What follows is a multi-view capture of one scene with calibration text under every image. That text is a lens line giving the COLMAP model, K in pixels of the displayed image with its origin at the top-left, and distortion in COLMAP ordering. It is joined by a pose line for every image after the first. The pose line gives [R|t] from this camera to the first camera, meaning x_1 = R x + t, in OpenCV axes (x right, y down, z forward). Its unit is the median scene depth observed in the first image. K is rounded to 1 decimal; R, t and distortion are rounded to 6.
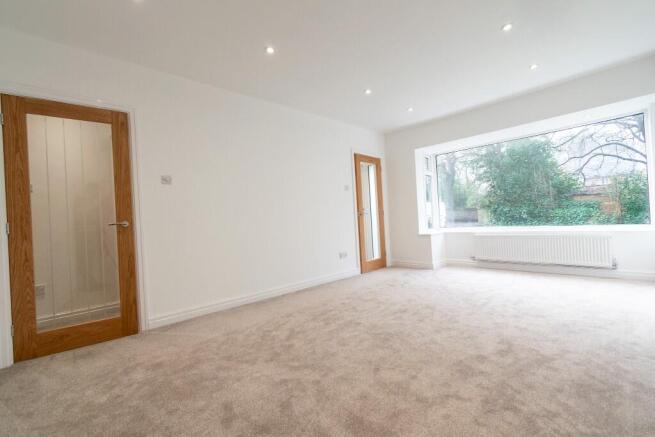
lens RADIAL K [[288.9, 0, 328.8], [0, 288.9, 215.6], [0, 0, 1]] dist [0.008552, -0.001442]
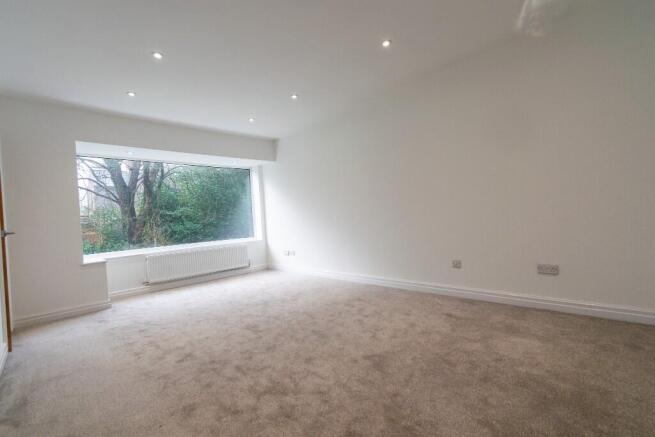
lens RADIAL K [[288.9, 0, 329.2], [0, 288.9, 221.7], [0, 0, 1]] dist [0.008552, -0.001442]
pose [[-0.005149, 0.040440, 0.999169, -0.473565], [0.054161, 0.997727, -0.040102, 0.027975], [-0.998519, 0.053910, -0.007327, 0.505102]]
